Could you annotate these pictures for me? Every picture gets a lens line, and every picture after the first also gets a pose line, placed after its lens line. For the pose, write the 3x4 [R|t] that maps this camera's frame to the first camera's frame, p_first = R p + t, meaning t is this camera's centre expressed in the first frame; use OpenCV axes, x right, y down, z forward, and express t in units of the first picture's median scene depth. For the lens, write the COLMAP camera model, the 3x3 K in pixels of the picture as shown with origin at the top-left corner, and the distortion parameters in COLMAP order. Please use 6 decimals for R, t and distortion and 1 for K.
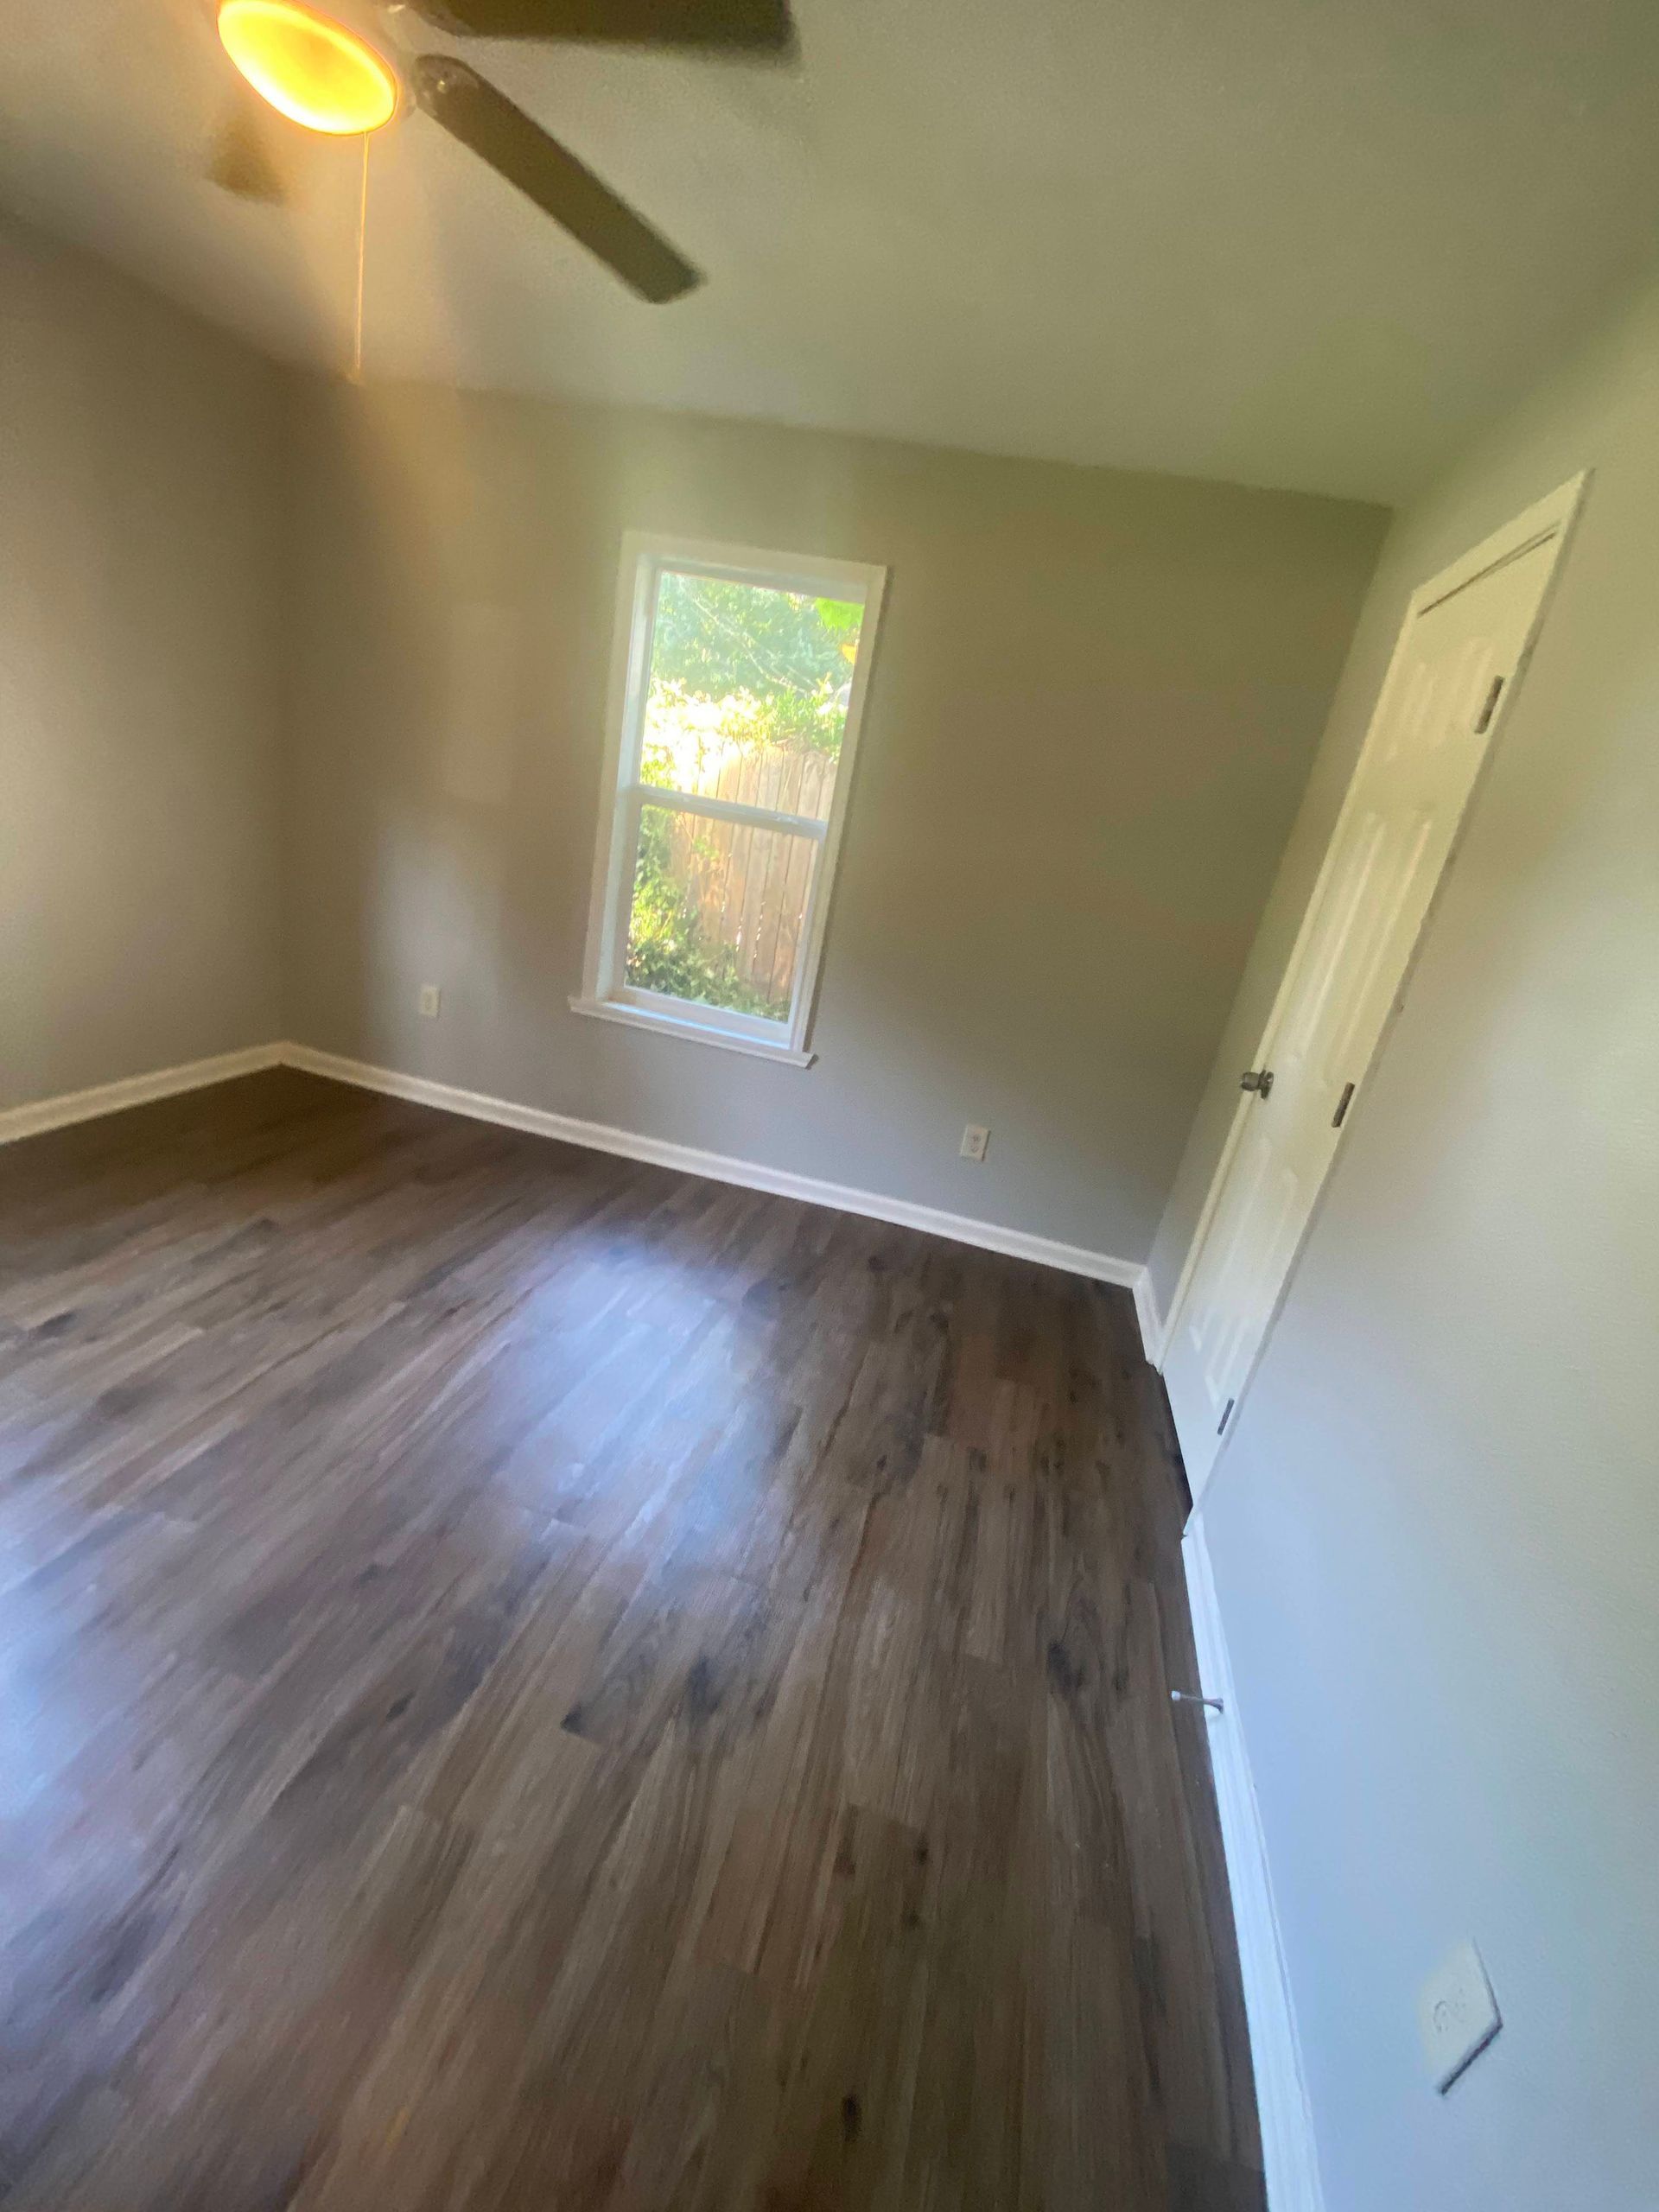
lens RADIAL K [[890.5, 0, 842.8], [0, 890.5, 1109.4], [0, 0, 1]] dist [0.058246, -0.046222]
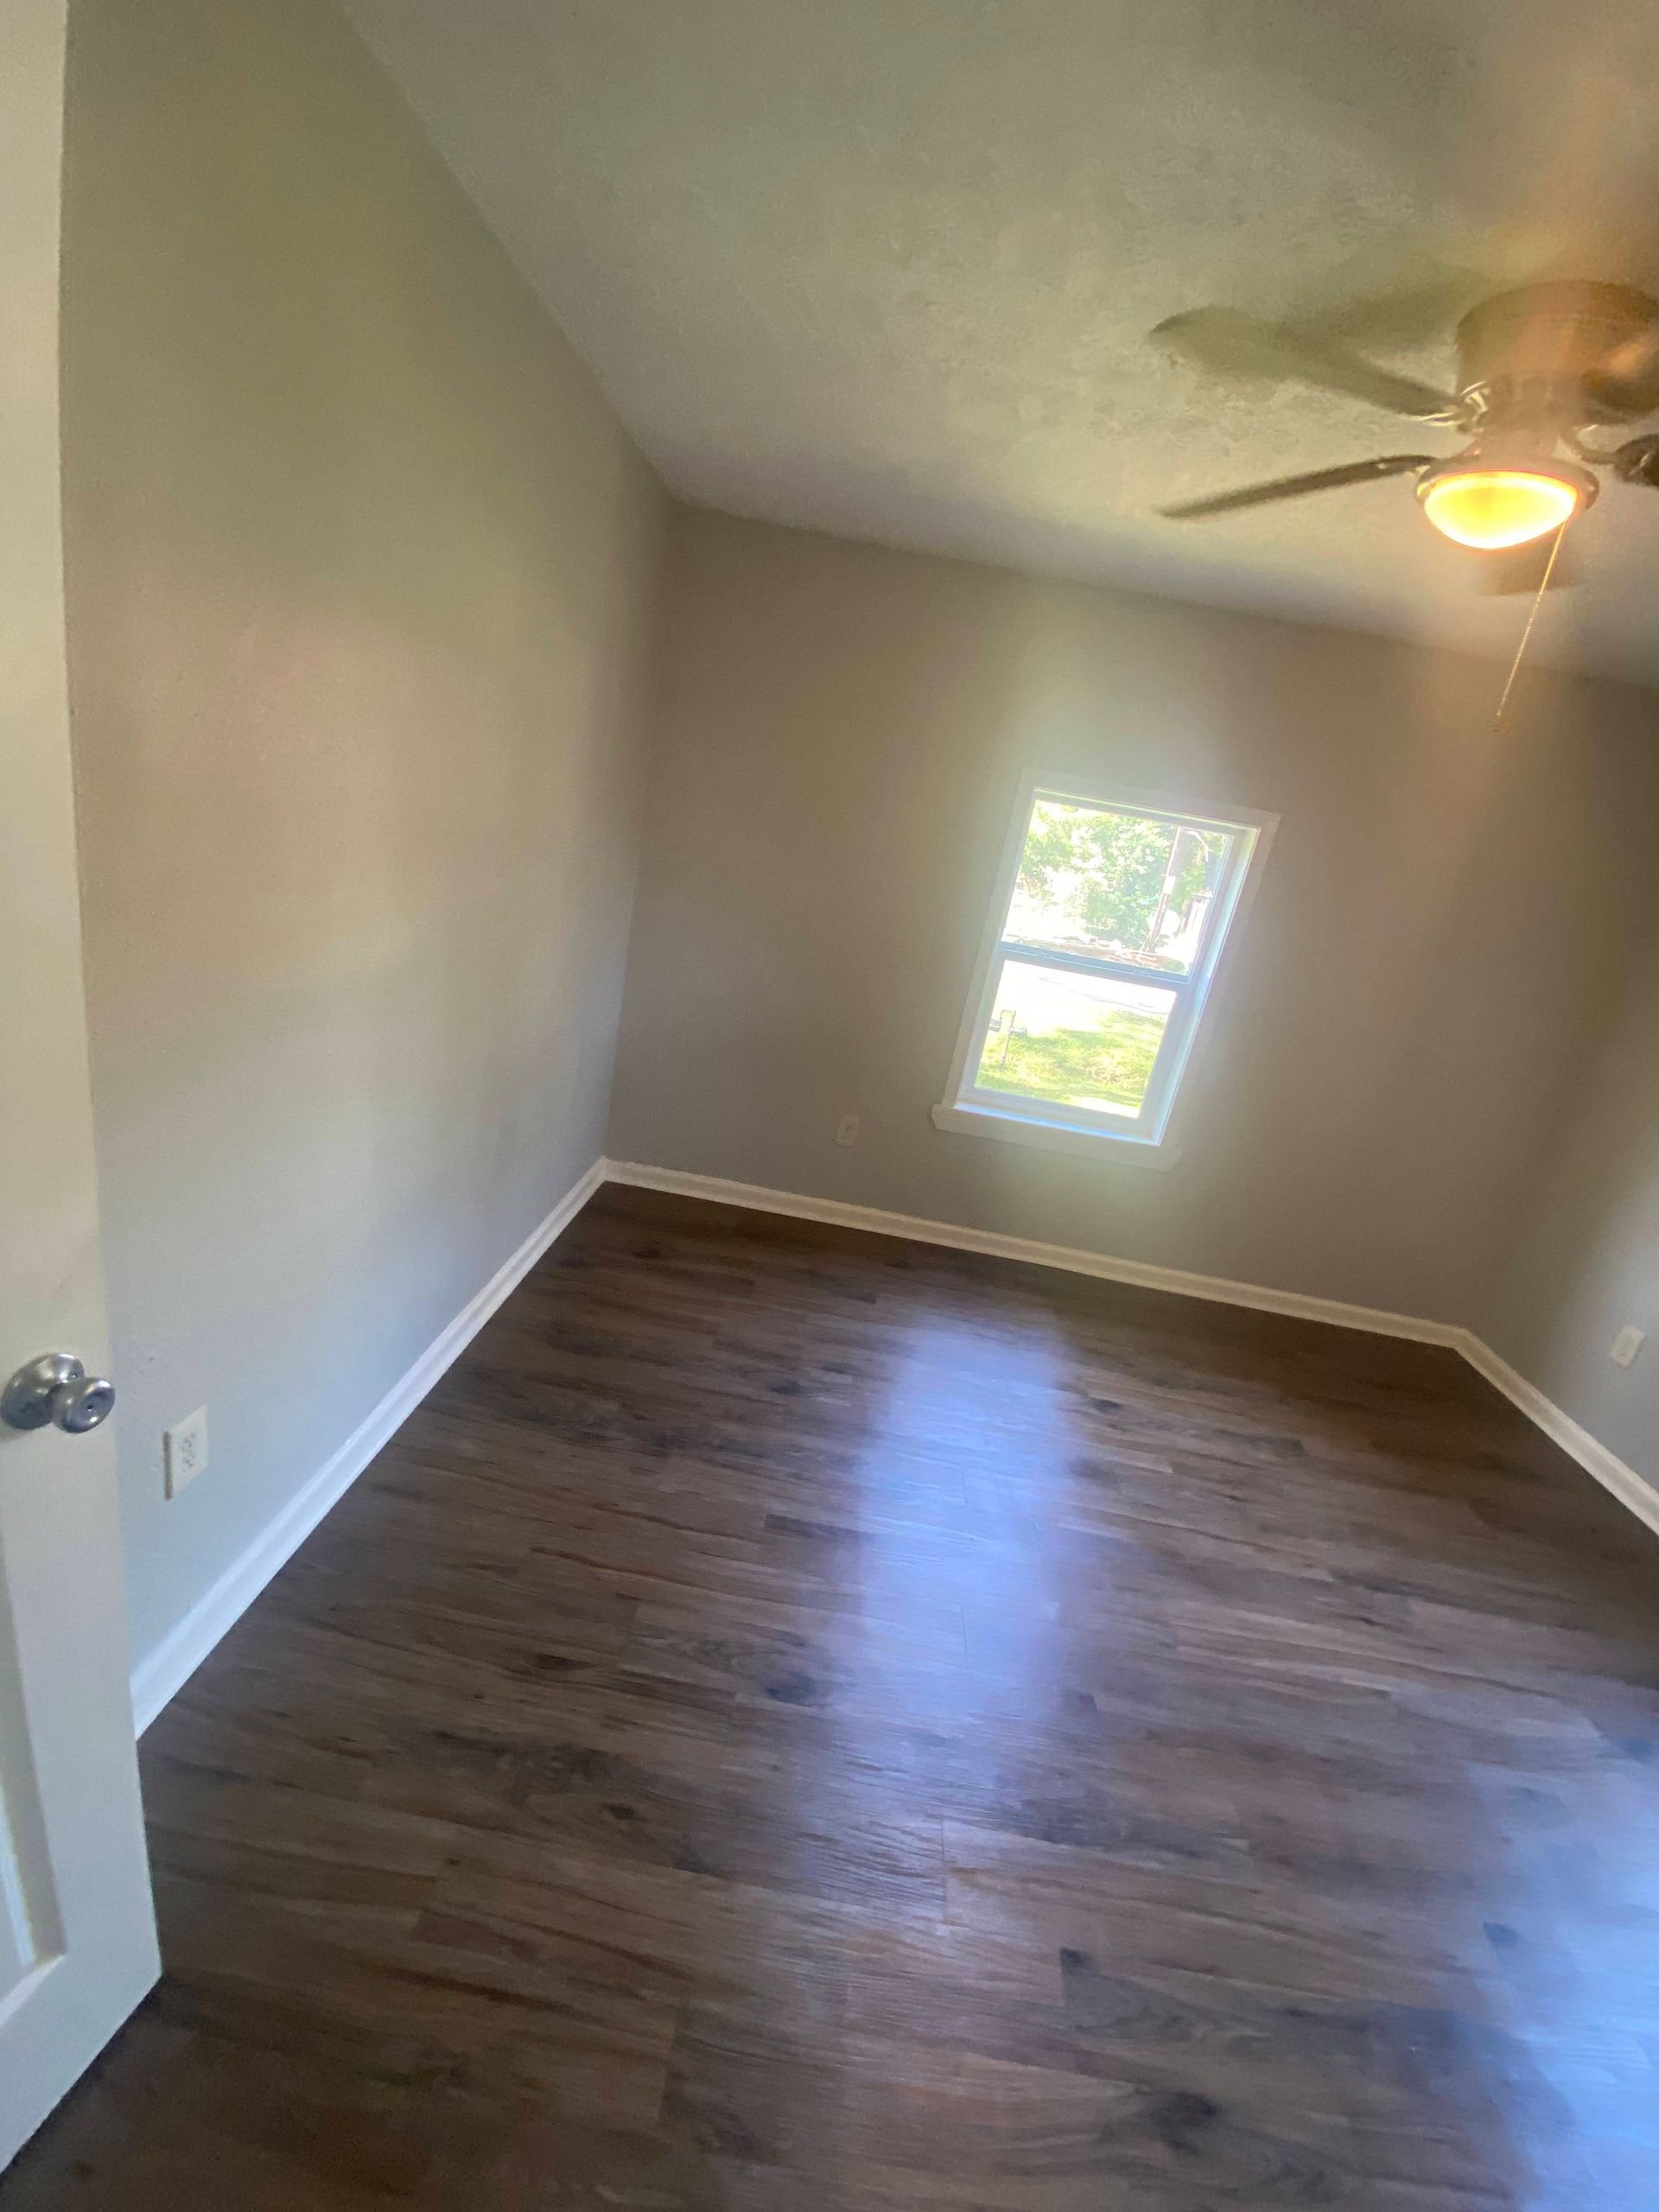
lens RADIAL K [[896.9, 0, 831.1], [0, 896.9, 1108.6], [0, 0, 1]] dist [0.018915, -0.025108]
pose [[0.189479, 0.139473, -0.971928, 0.199890], [-0.454048, 0.890114, 0.039215, -0.016489], [0.870596, 0.433872, 0.231985, 0.085345]]
